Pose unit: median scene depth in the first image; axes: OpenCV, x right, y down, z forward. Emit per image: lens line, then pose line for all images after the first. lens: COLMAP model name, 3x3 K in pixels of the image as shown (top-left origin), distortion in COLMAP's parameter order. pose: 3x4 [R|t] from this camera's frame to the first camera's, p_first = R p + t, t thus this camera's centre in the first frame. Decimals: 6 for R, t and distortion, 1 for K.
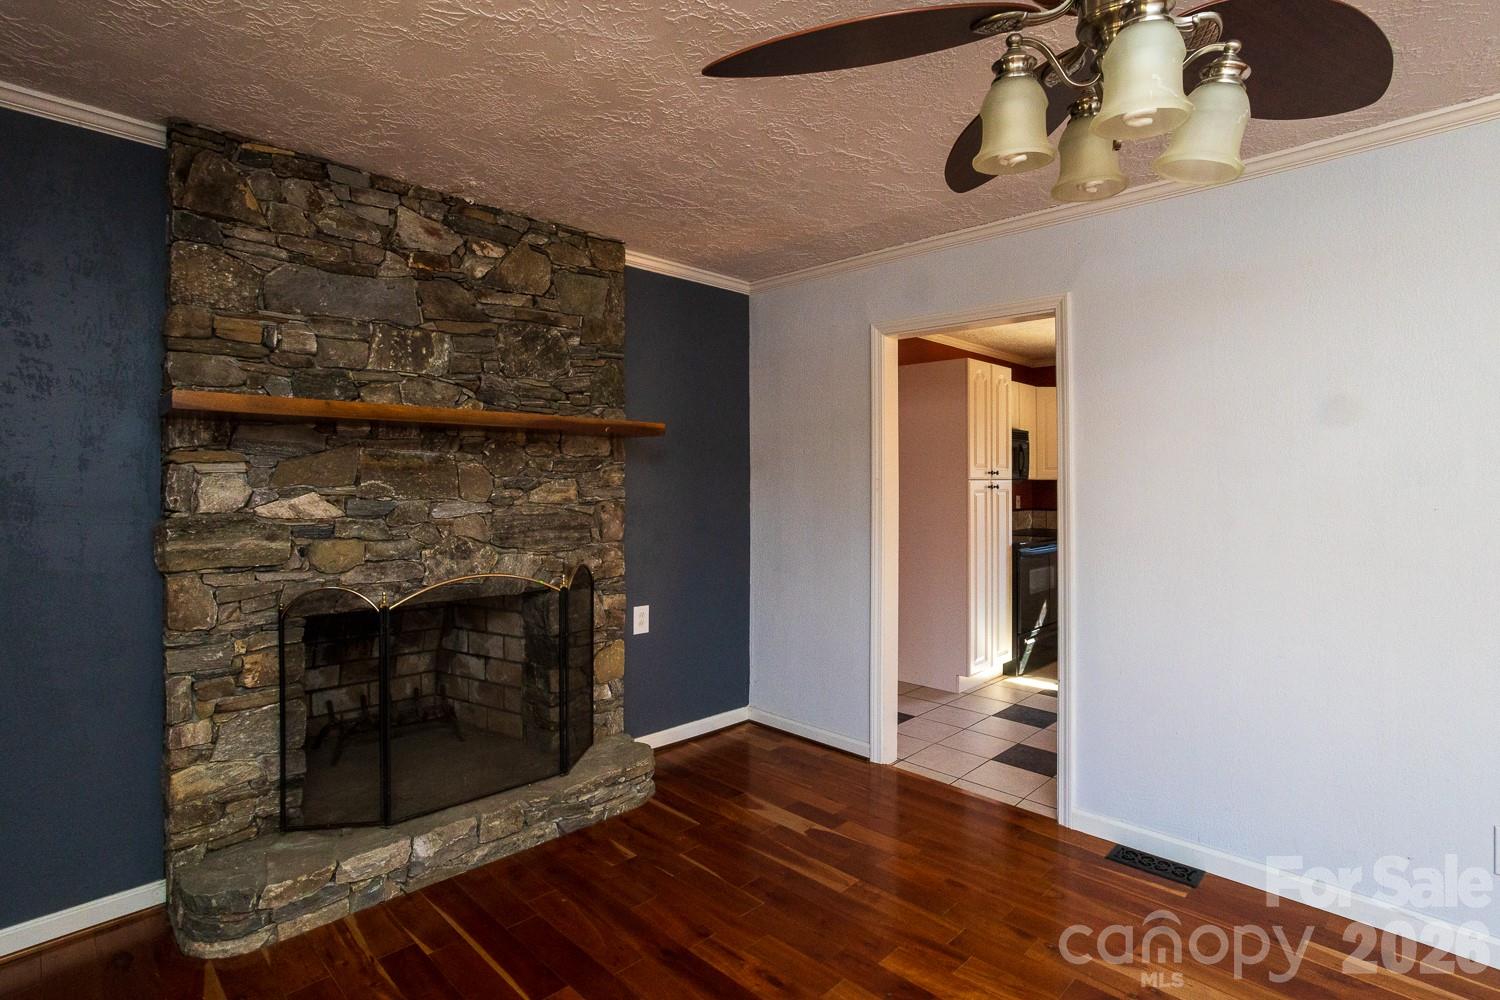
lens RADIAL K [[769.3, 0, 749.9], [0, 769.3, 464.1], [0, 0, 1]] dist [-0.002541, -0.000262]
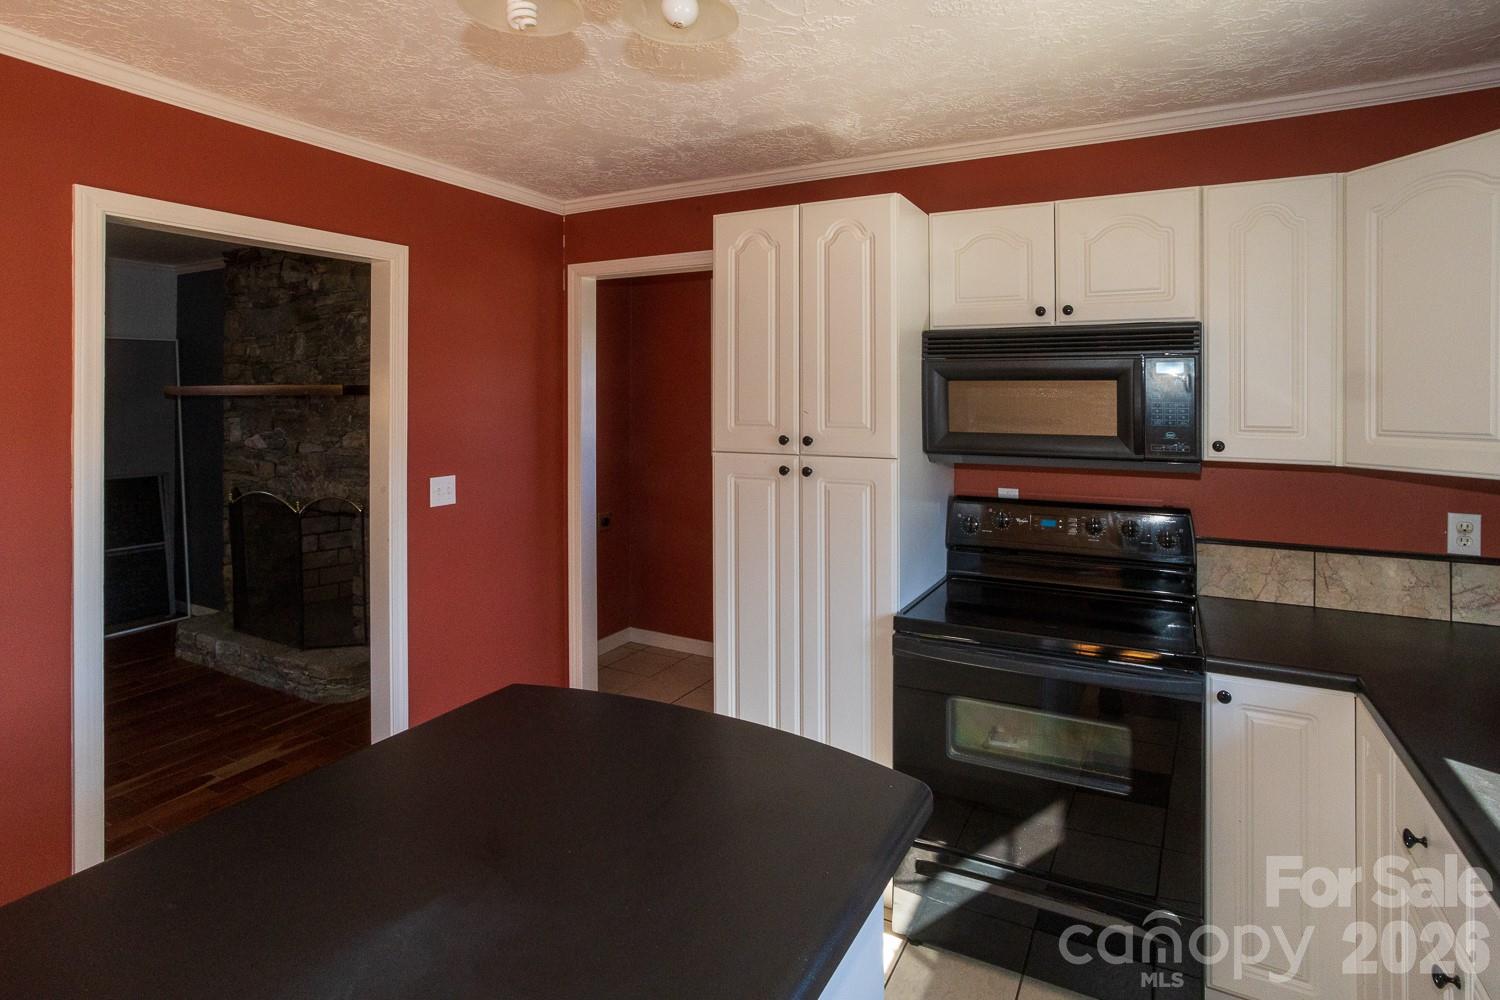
lens RADIAL K [[754.4, 0, 782.7], [0, 754.4, 390.7], [0, 0, 1]] dist [-0.001733, 0.000191]
pose [[0.277573, -0.007916, -0.960672, 1.316300], [0.020639, 0.999784, -0.002275, -0.031227], [0.960483, -0.019196, 0.277677, 1.511734]]
